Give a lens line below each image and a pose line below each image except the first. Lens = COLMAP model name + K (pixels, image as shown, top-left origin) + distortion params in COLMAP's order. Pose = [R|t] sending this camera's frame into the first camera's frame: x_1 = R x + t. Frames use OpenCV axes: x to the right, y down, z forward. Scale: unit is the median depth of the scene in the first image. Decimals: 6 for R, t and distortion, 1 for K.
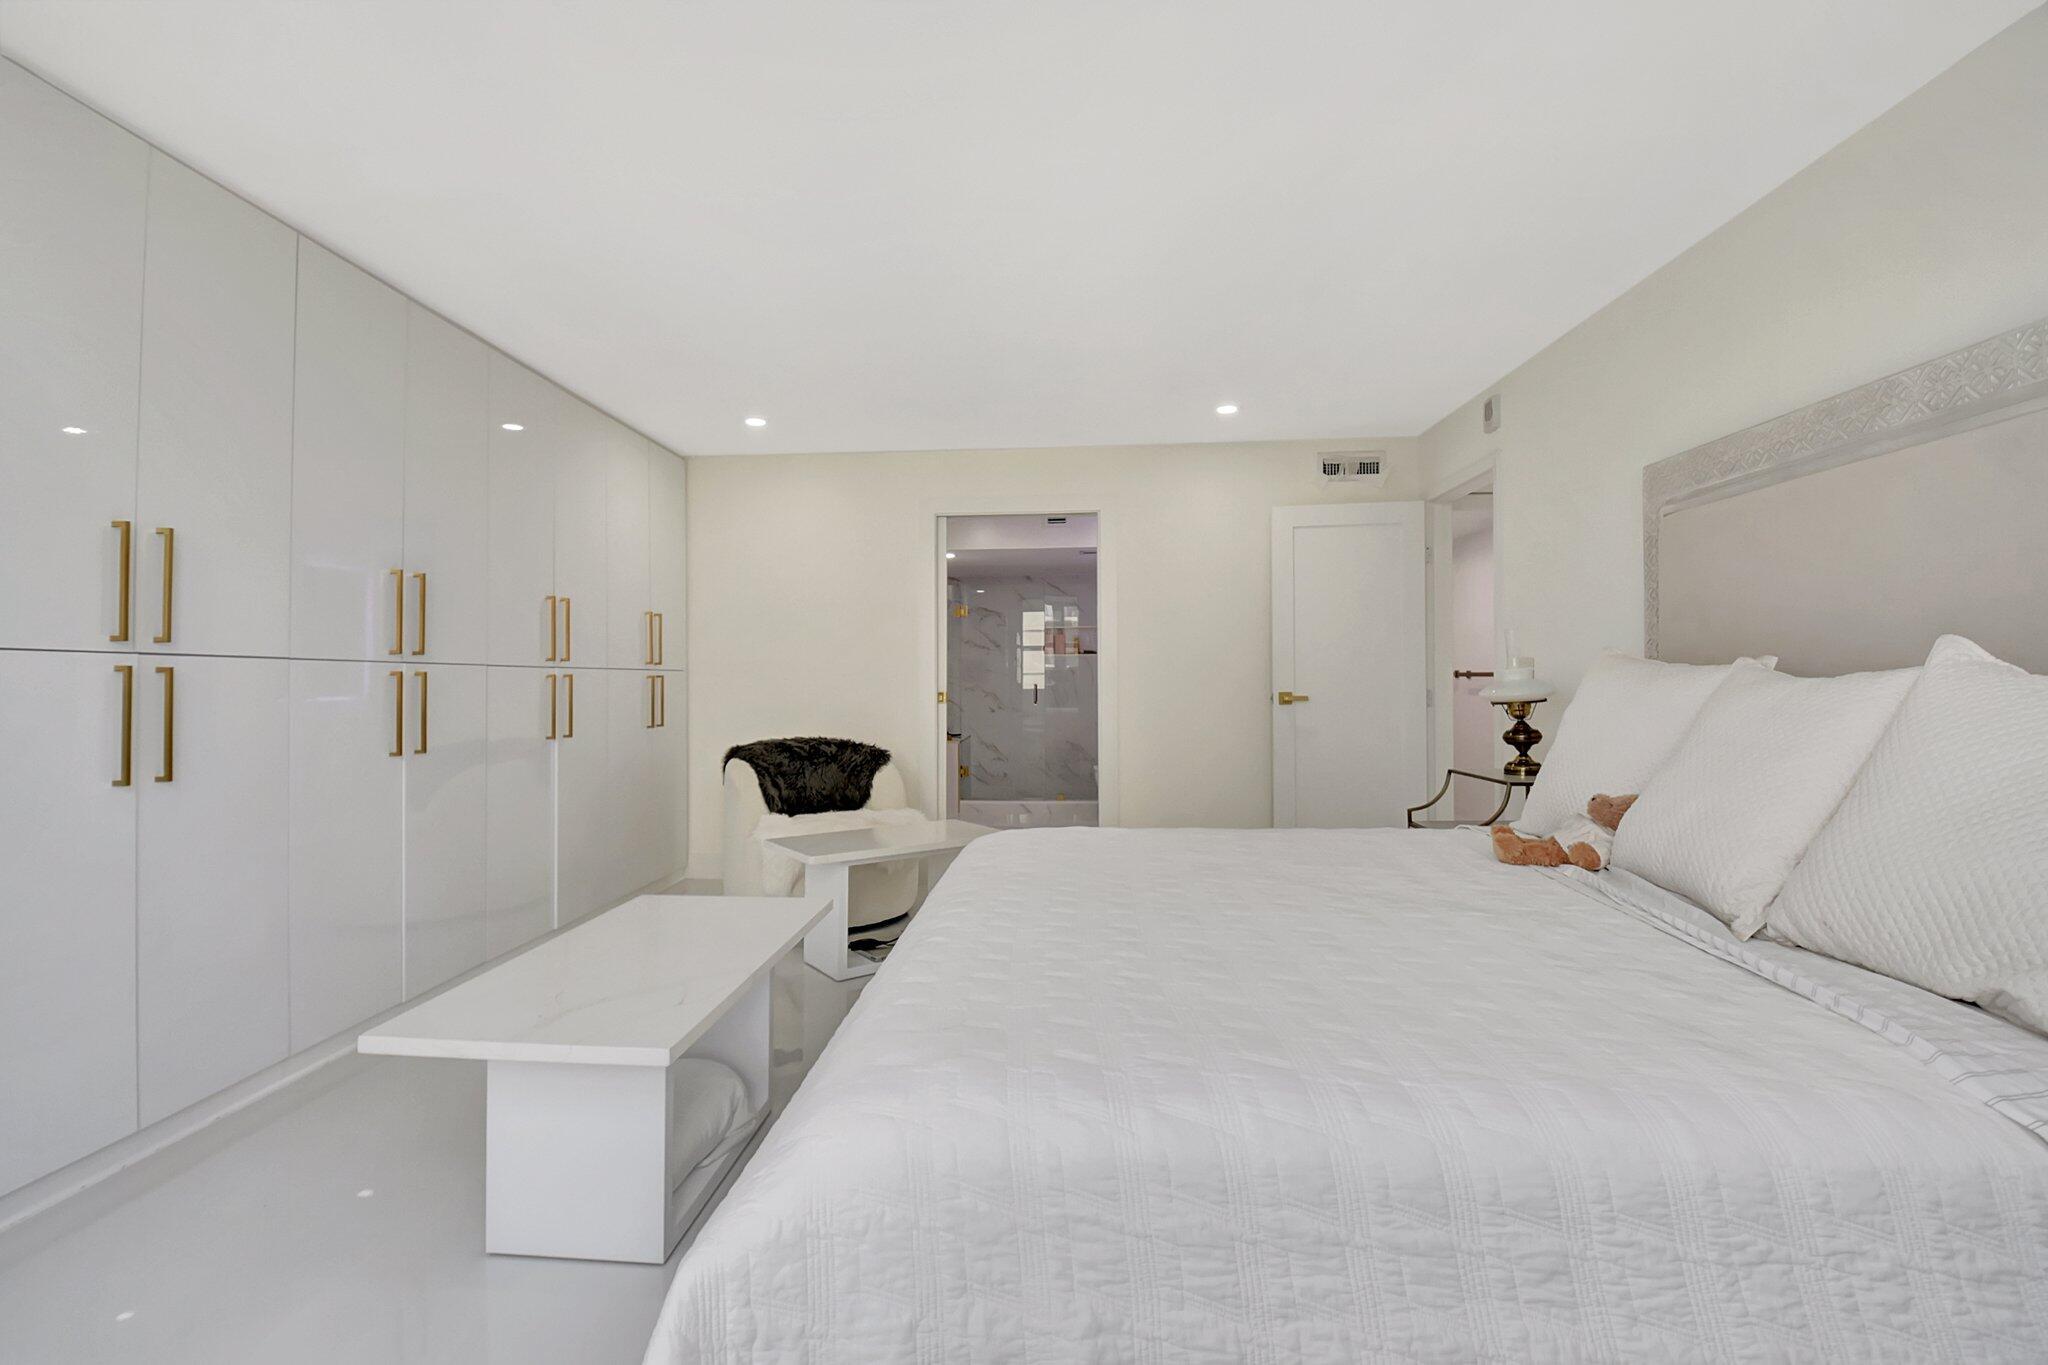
lens RADIAL K [[895.4, 0, 1024.0], [0, 895.4, 682.5], [0, 0, 1]] dist [0.038631, -0.038873]
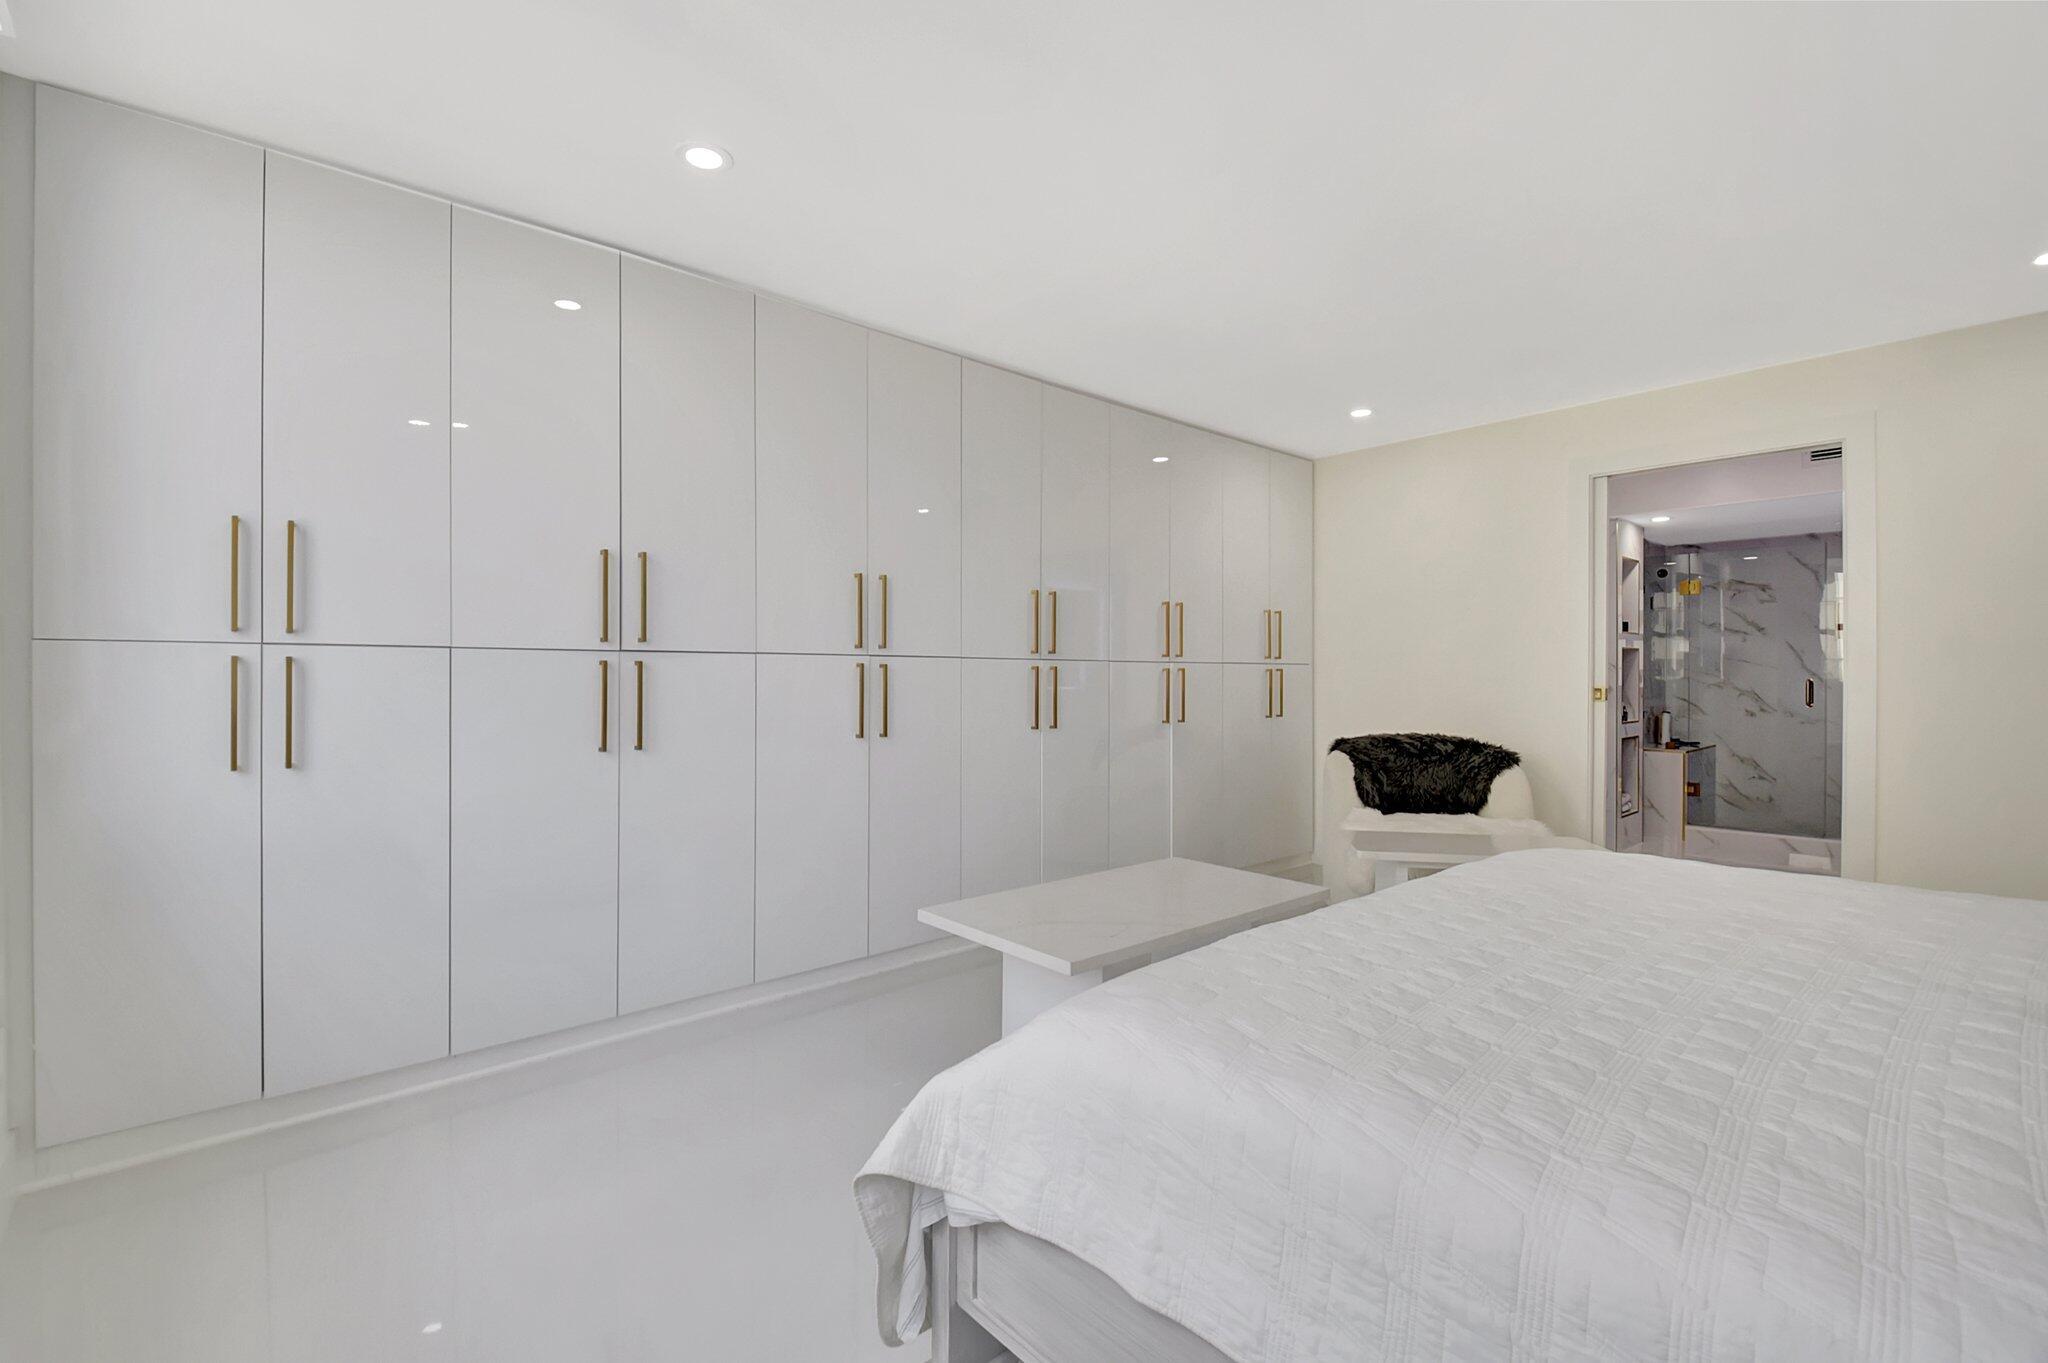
lens RADIAL K [[919.1, 0, 1024.0], [0, 919.1, 681.5], [0, 0, 1]] dist [0.016005, -0.017702]
pose [[0.710850, 0.005879, -0.703319, 0.179394], [-0.002720, 0.999981, 0.005610, 0.002075], [0.703338, -0.002075, 0.710853, 0.016933]]
